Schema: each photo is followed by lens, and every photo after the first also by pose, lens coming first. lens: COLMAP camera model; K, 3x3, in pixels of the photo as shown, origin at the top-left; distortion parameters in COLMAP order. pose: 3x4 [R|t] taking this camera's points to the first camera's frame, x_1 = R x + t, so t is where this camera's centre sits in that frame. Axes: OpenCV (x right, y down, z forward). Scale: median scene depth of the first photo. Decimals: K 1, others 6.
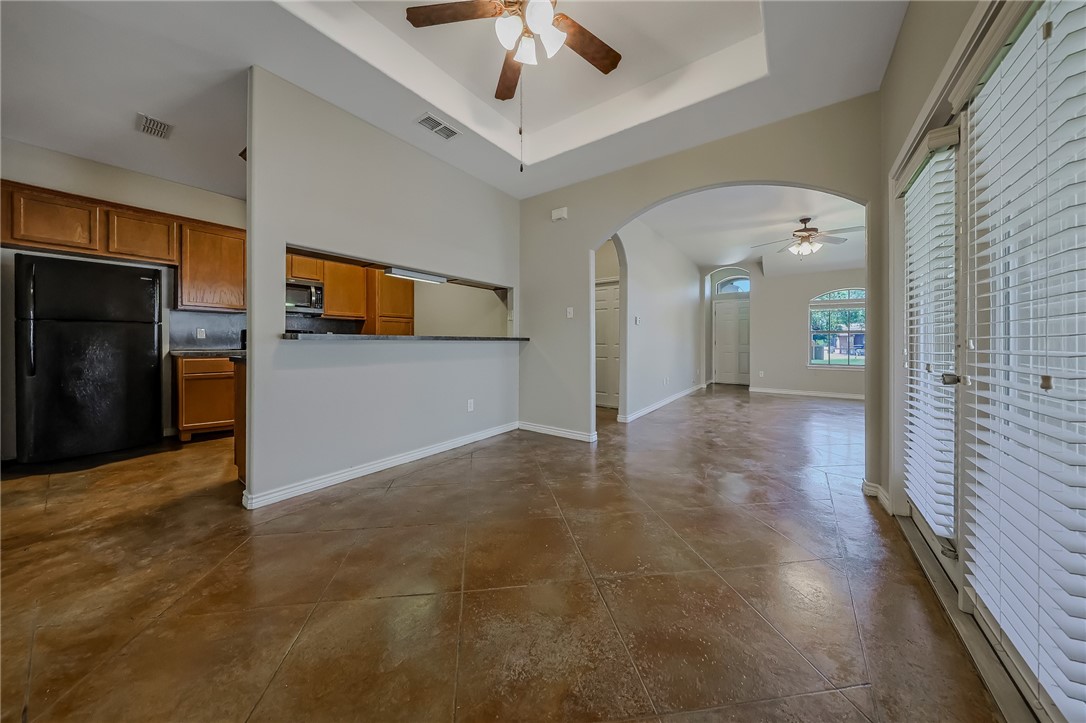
lens RADIAL K [[363.7, 0, 516.4], [0, 363.7, 343.6], [0, 0, 1]] dist [-0.001463, 0.000060]
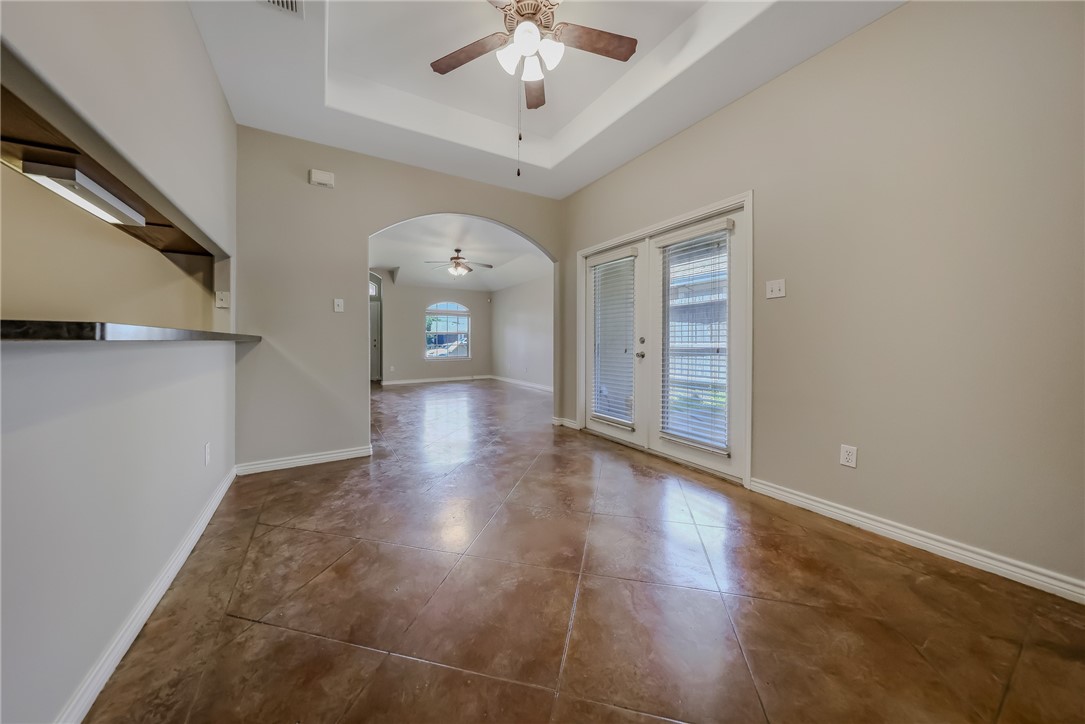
lens RADIAL K [[364.0, 0, 537.2], [0, 364.0, 342.5], [0, 0, 1]] dist [-0.000959, -0.000039]
pose [[0.366418, -0.007065, 0.930424, -0.463583], [0.007582, 0.999961, 0.004607, -0.004296], [-0.930420, 0.005366, 0.366457, 0.303958]]
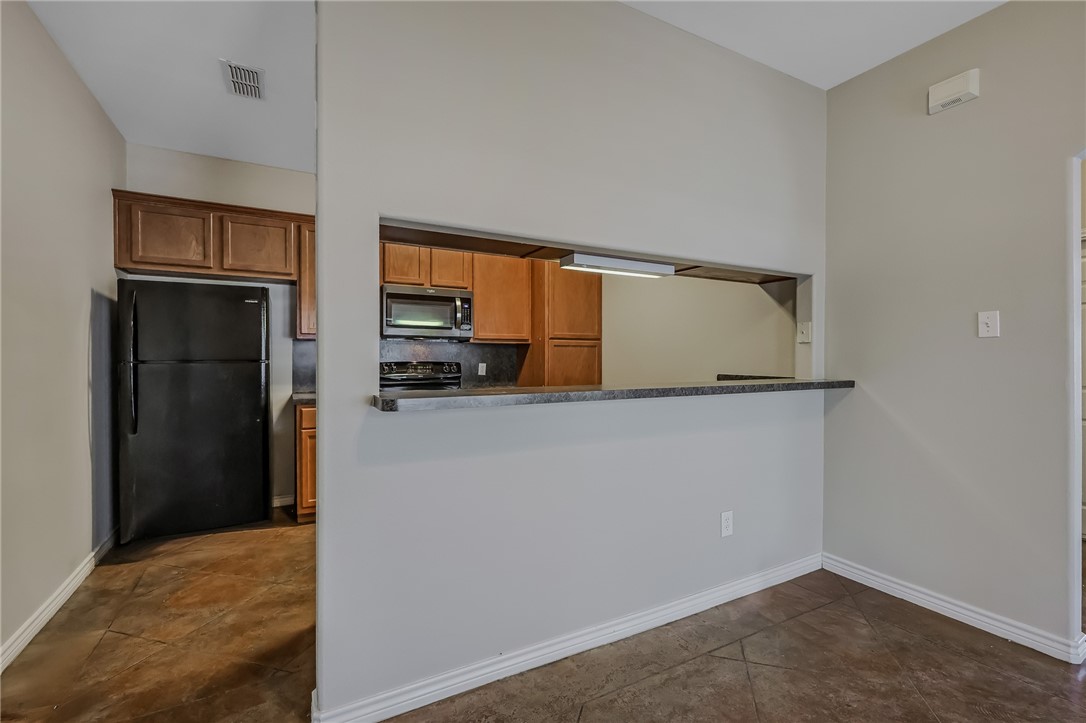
lens RADIAL K [[464.2, 0, 515.0], [0, 464.2, 363.7], [0, 0, 1]] dist [0.000344, 0.000078]
pose [[0.907505, 0.000112, -0.420041, -0.122656], [0.002413, 0.999982, 0.005480, -0.048173], [0.420034, -0.005987, 0.907488, 0.317656]]
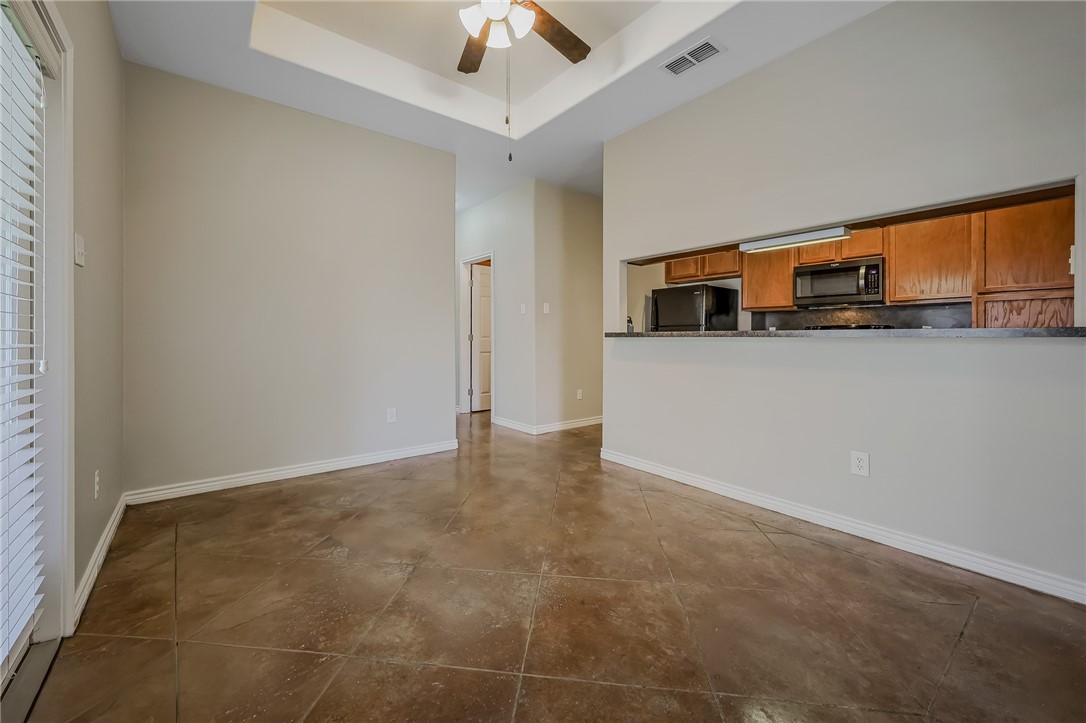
lens RADIAL K [[433.0, 0, 541.1], [0, 433.0, 342.3], [0, 0, 1]] dist [0.000281, 0.000026]
pose [[-0.245501, 0.005080, -0.969383, 0.573717], [-0.008449, 0.999937, 0.007380, -0.001988], [0.969359, 0.010002, -0.245443, 0.710058]]
